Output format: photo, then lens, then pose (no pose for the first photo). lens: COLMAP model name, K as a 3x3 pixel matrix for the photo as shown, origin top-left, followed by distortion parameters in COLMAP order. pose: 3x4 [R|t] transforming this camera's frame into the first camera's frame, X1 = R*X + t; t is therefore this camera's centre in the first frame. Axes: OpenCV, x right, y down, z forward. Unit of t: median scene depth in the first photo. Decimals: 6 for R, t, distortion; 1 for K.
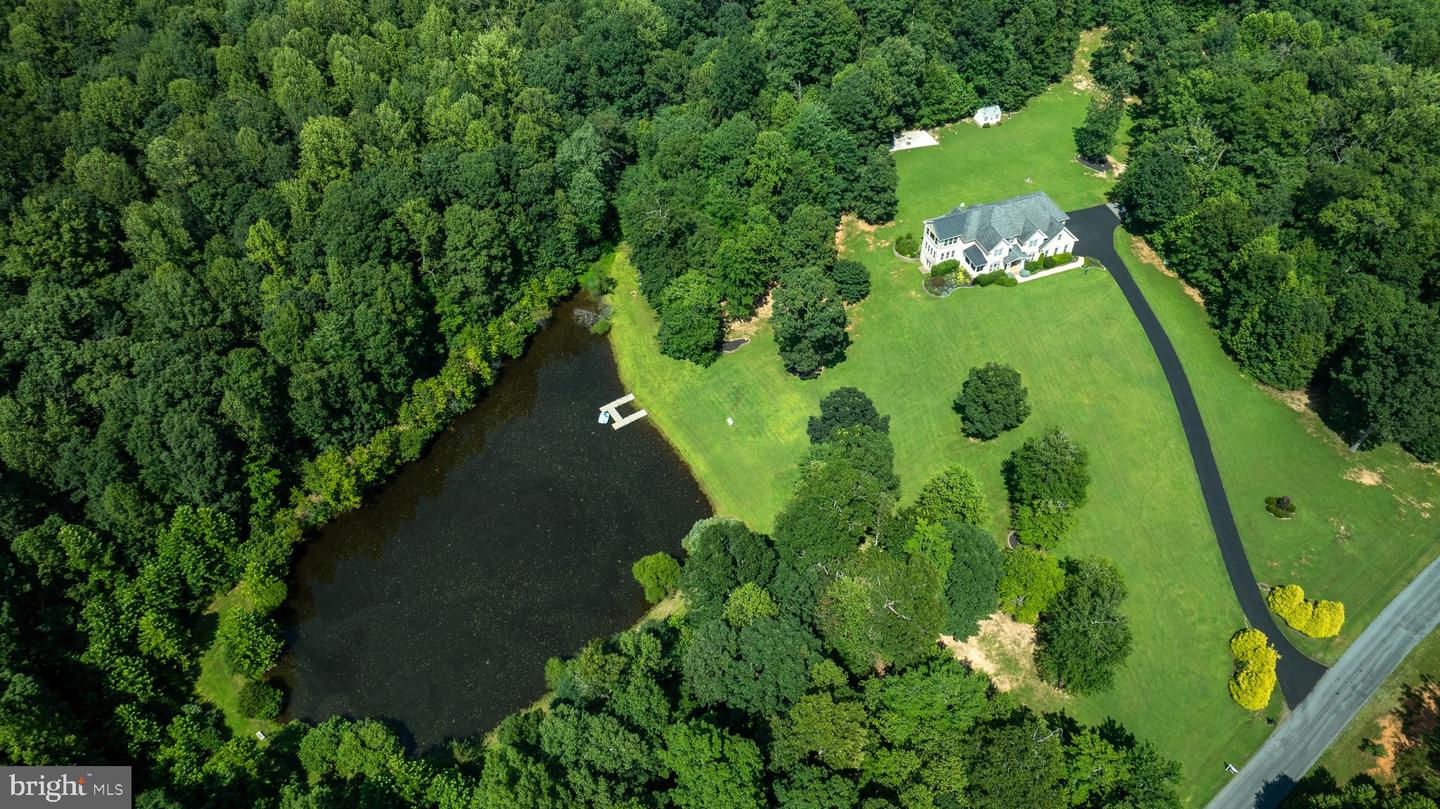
lens RADIAL K [[1030.3, 0, 716.7], [0, 1030.3, 401.0], [0, 0, 1]] dist [-0.043571, 0.075228]
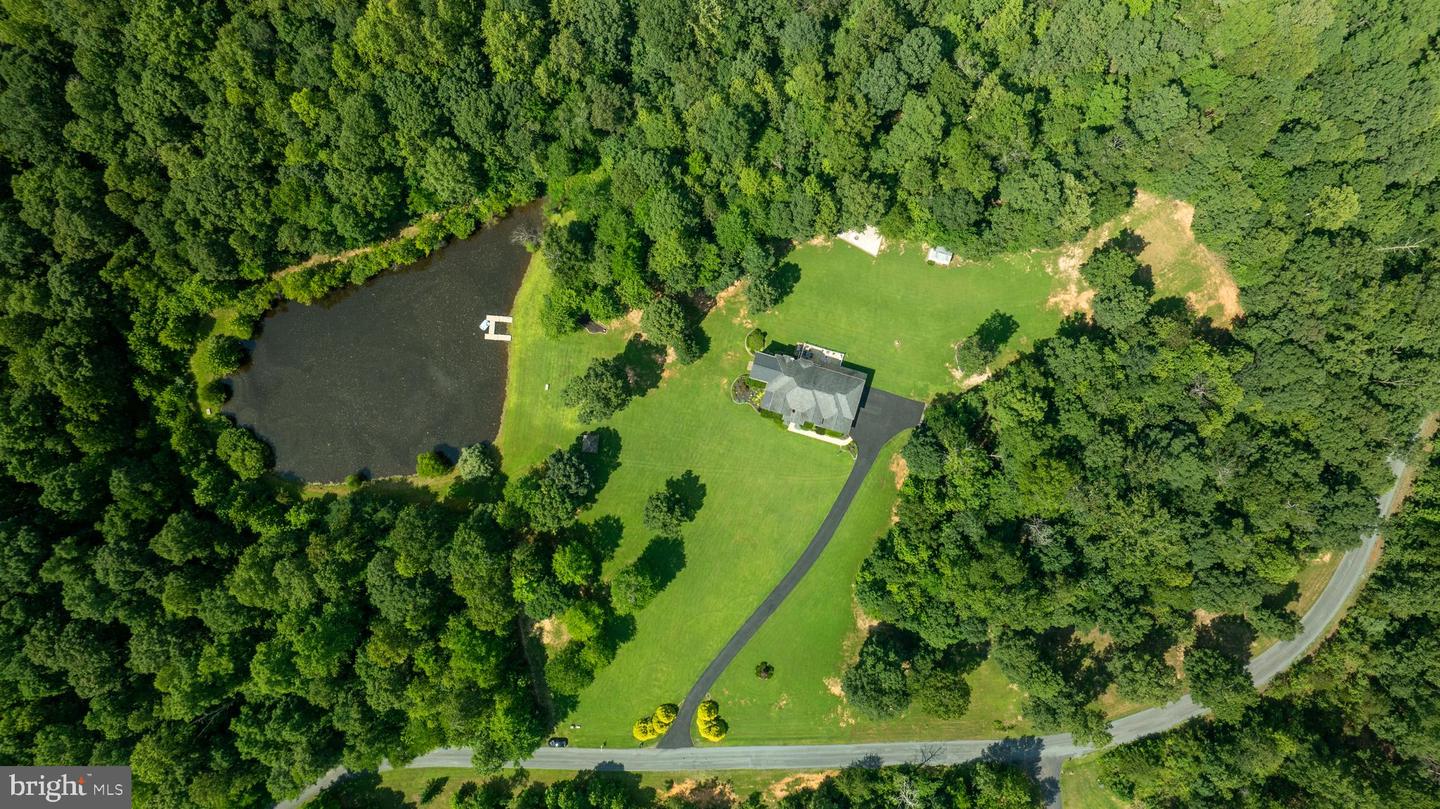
lens RADIAL K [[1009.9, 0, 717.6], [0, 1009.9, 407.5], [0, 0, 1]] dist [-0.023736, -0.001796]
pose [[0.799721, 0.600371, 0.001084, 0.206439], [-0.438400, 0.582733, 0.684272, -0.970771], [0.410185, -0.547702, 0.729226, 0.049943]]
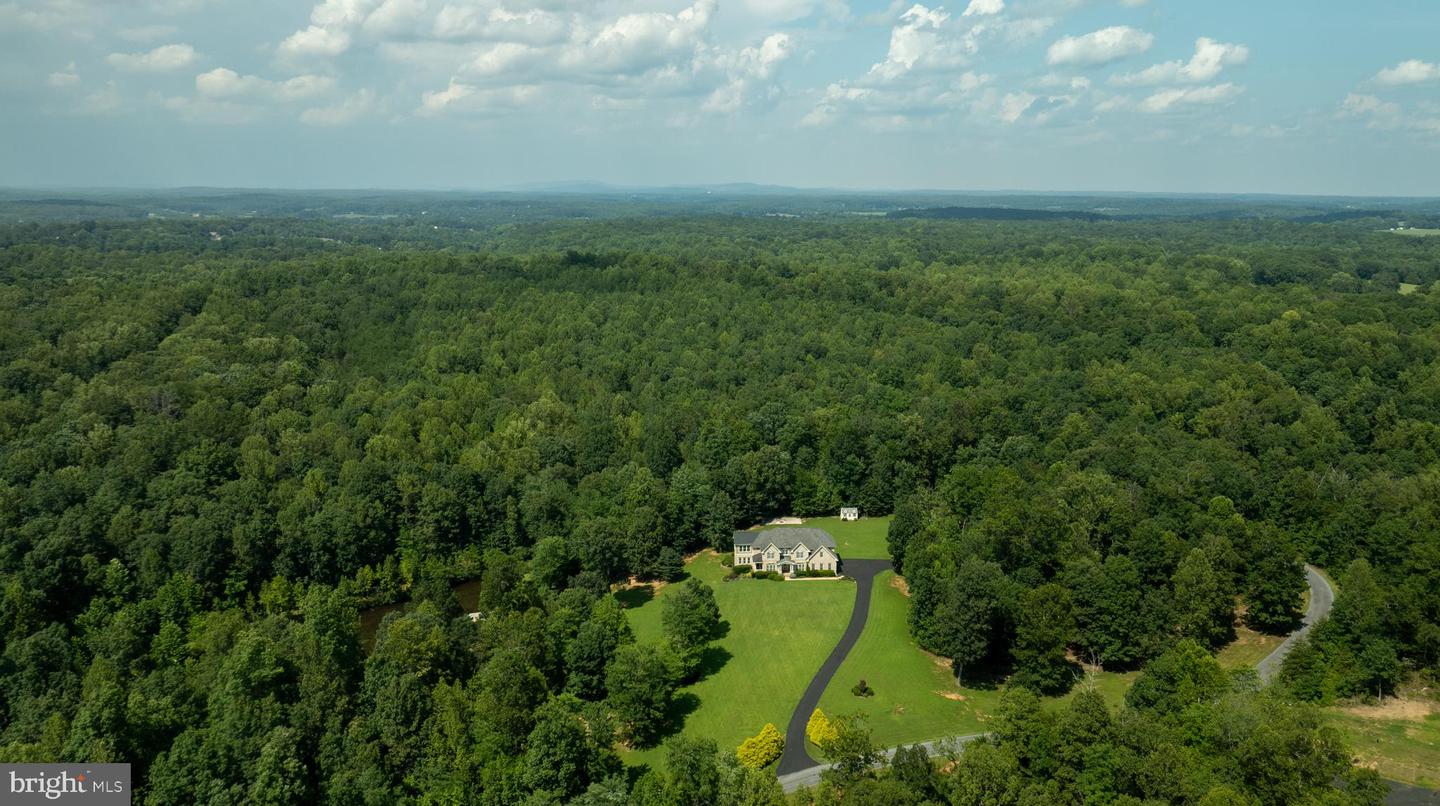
lens RADIAL K [[1099.6, 0, 783.3], [0, 1099.6, 465.2], [0, 0, 1]] dist [-0.031226, 0.008599]
pose [[0.960518, 0.084898, -0.264949, 0.667600], [-0.213669, 0.835013, -0.507049, 0.497942], [0.178189, 0.543640, 0.820185, -0.275434]]
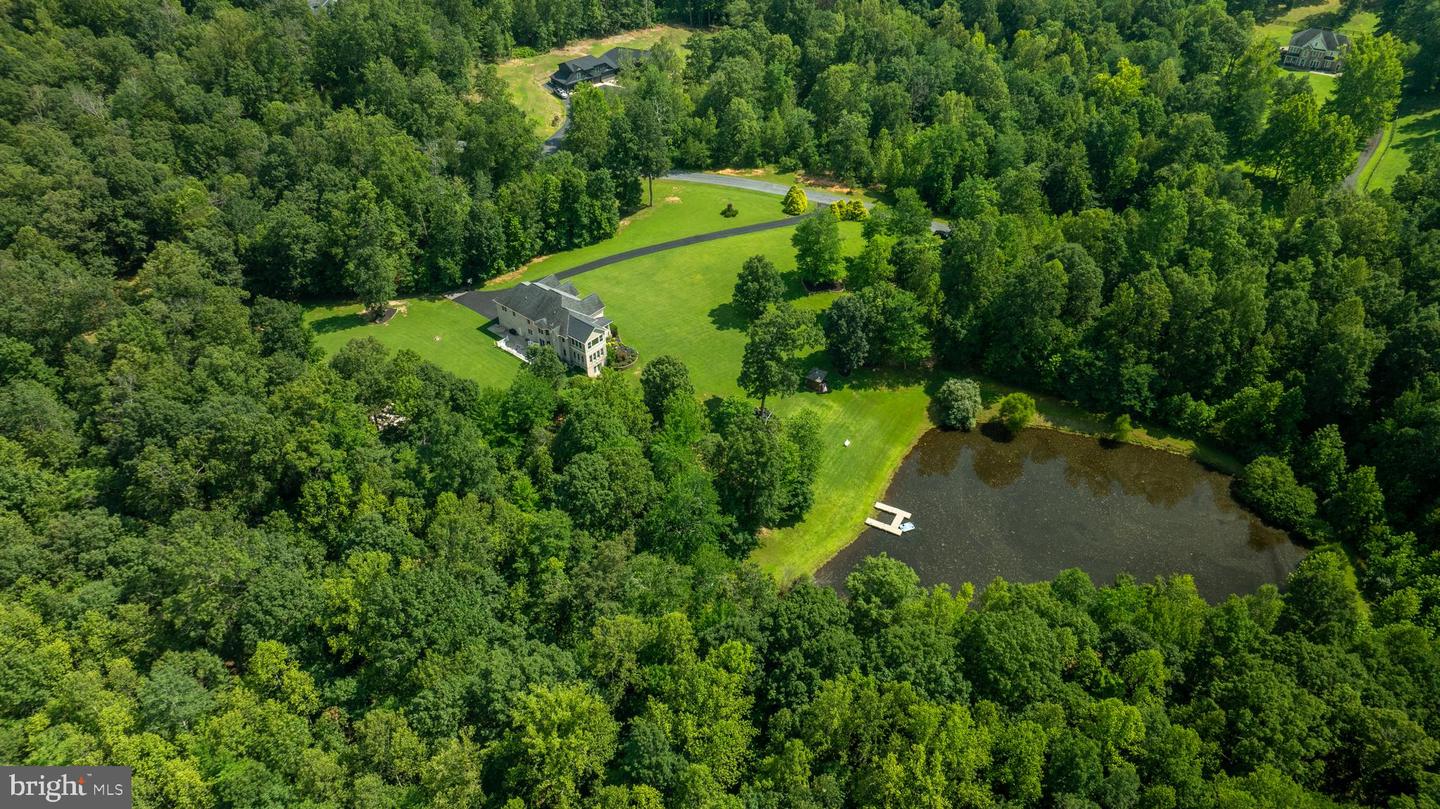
lens RADIAL K [[1009.9, 0, 717.6], [0, 1009.9, 407.5], [0, 0, 1]] dist [-0.023736, -0.001796]
pose [[-0.494858, -0.528233, 0.689989, -0.608654], [0.639689, 0.315975, 0.700684, -0.792460], [-0.588144, 0.788118, 0.181542, 0.802989]]
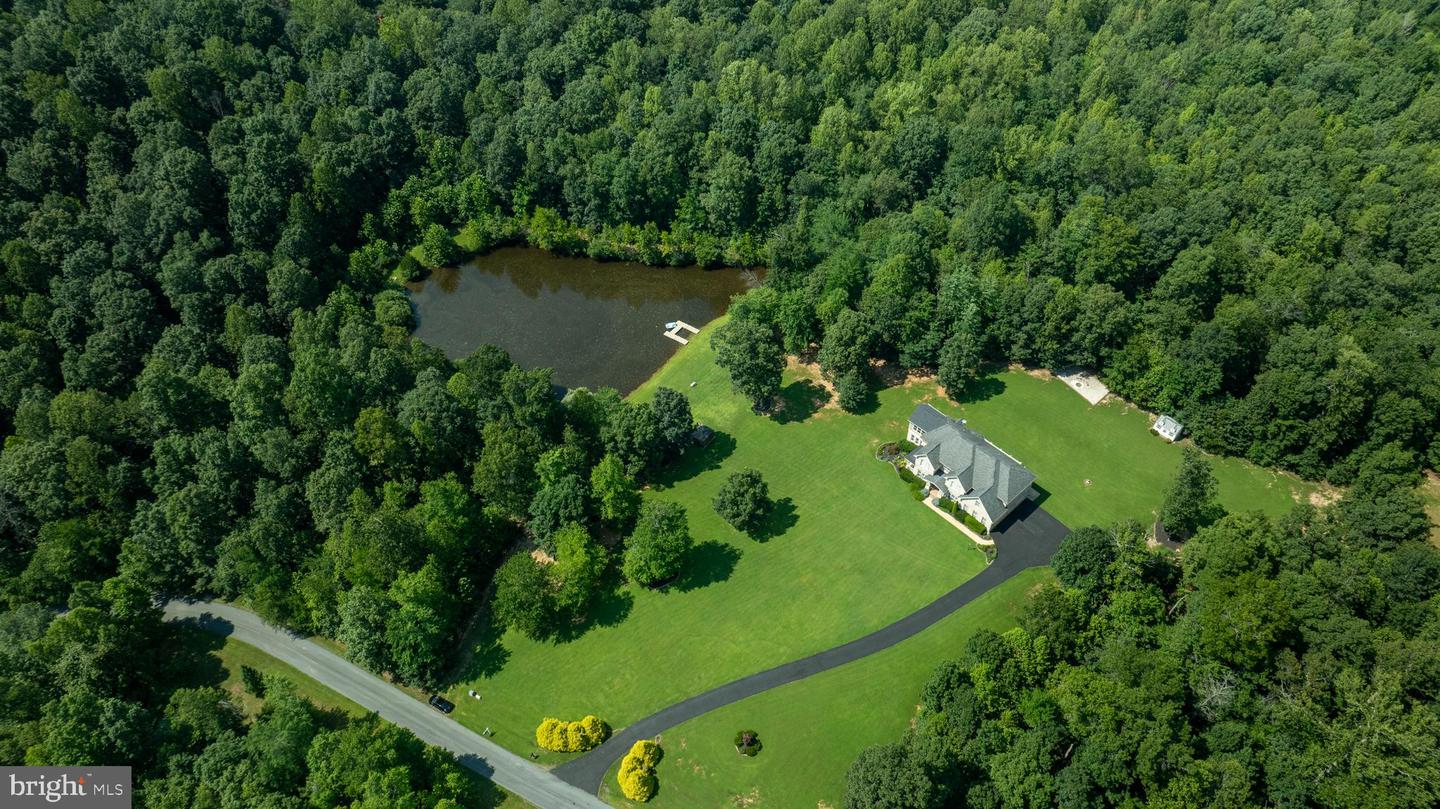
lens RADIAL K [[1009.9, 0, 717.6], [0, 1009.9, 407.5], [0, 0, 1]] dist [-0.023736, -0.001796]
pose [[0.378161, 0.686882, -0.620635, 0.794056], [-0.670326, 0.665561, 0.328165, -0.379365], [0.638481, 0.291928, 0.712124, 0.104320]]
